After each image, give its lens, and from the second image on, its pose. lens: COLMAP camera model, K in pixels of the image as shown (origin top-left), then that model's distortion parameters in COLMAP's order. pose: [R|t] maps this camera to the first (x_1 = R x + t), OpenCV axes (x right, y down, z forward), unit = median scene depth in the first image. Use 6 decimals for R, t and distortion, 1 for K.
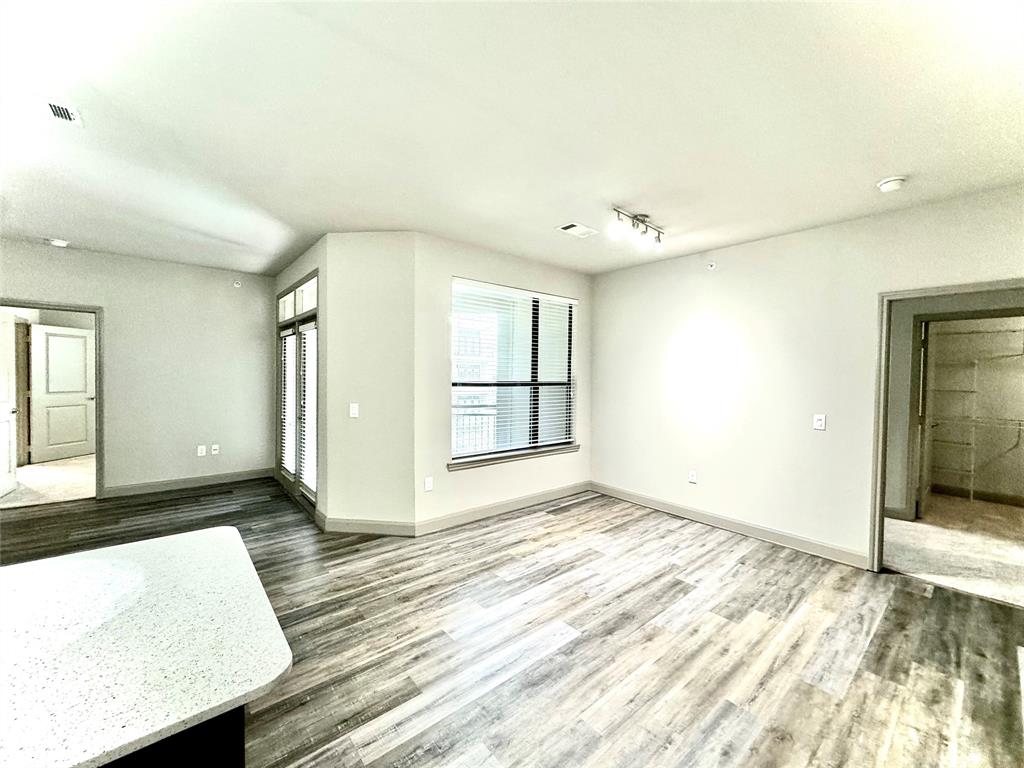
lens RADIAL K [[408.9, 0, 512.3], [0, 408.9, 383.5], [0, 0, 1]] dist [-0.001548, -0.000044]
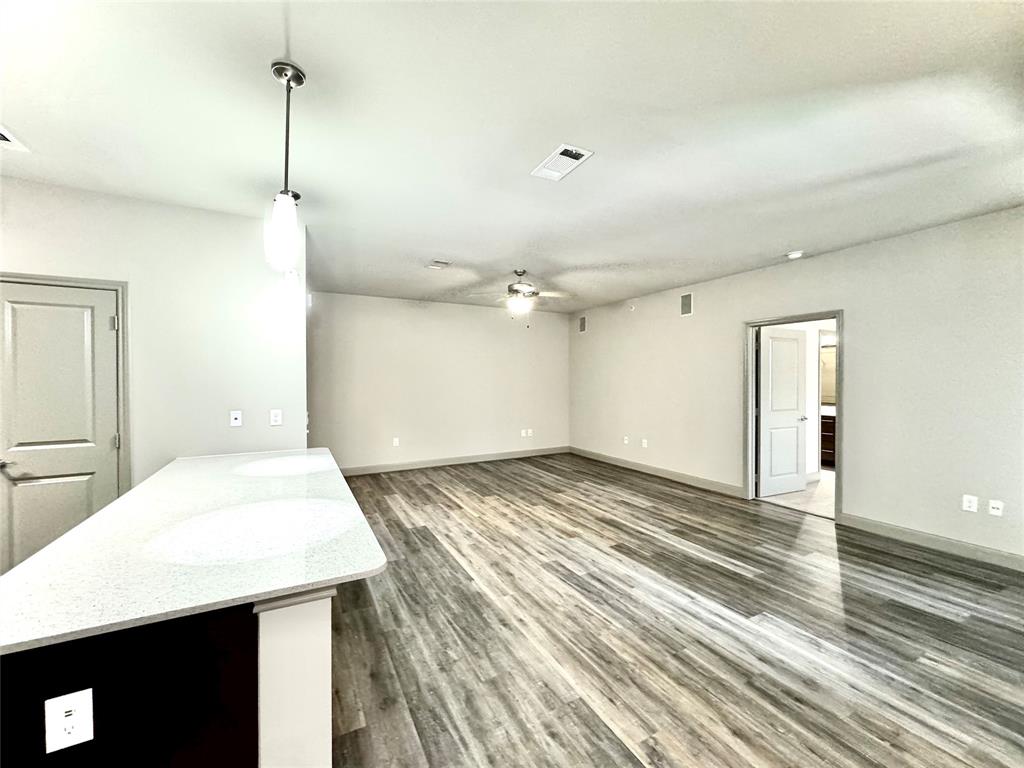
lens RADIAL K [[408.9, 0, 510.9], [0, 408.9, 381.6], [0, 0, 1]] dist [-0.001548, -0.000044]
pose [[-0.208786, -0.009698, -0.977913, 0.029181], [-0.022376, 0.999736, -0.005137, -0.010369], [0.977705, 0.020809, -0.208948, 0.634436]]
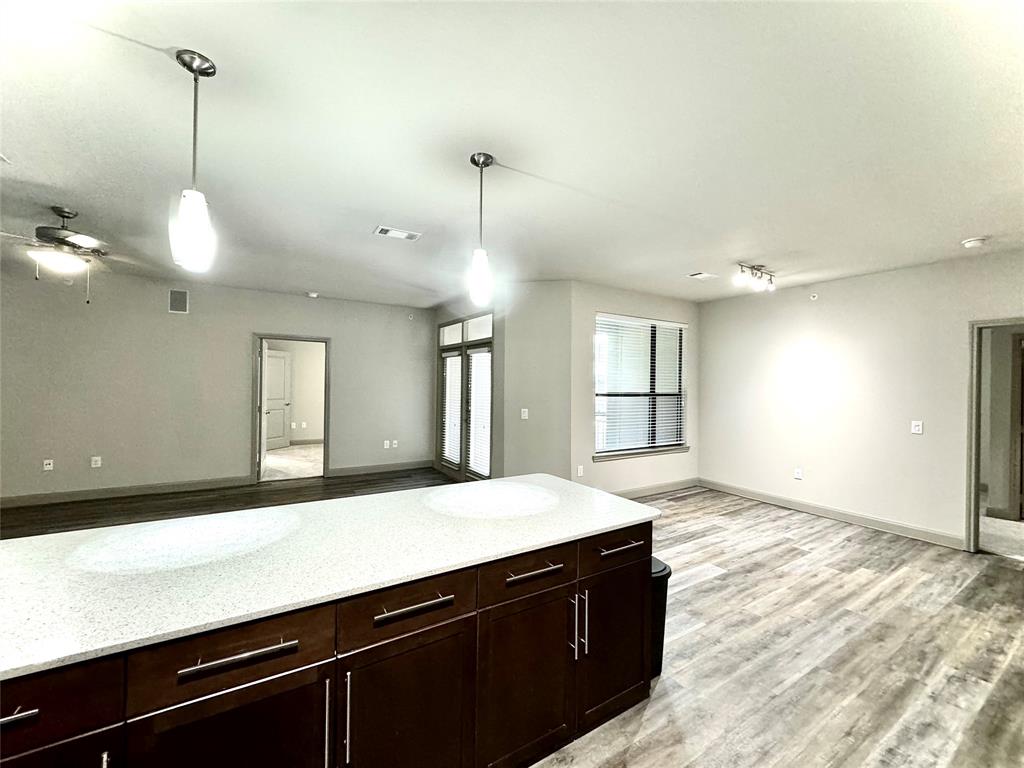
lens RADIAL K [[408.9, 0, 512.1], [0, 408.9, 383.6], [0, 0, 1]] dist [-0.001548, -0.000044]
pose [[0.989197, 0.000303, -0.146593, -0.252669], [-0.003852, 0.999706, -0.023924, -0.001534], [0.146543, 0.024230, 0.988908, -0.368339]]
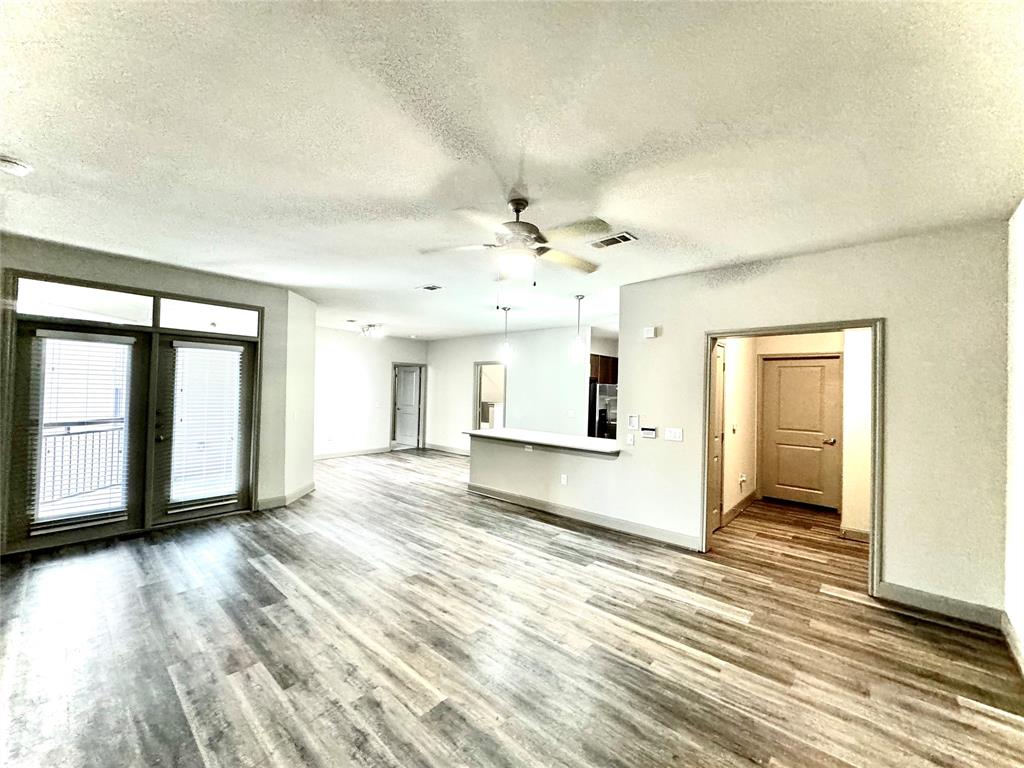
lens RADIAL K [[408.9, 0, 513.2], [0, 408.9, 384.3], [0, 0, 1]] dist [-0.001548, -0.000044]
pose [[-0.142726, -0.002879, 0.989758, -2.165952], [-0.002244, 0.999994, 0.002585, -0.058747], [-0.989760, -0.001852, -0.142731, 0.477183]]
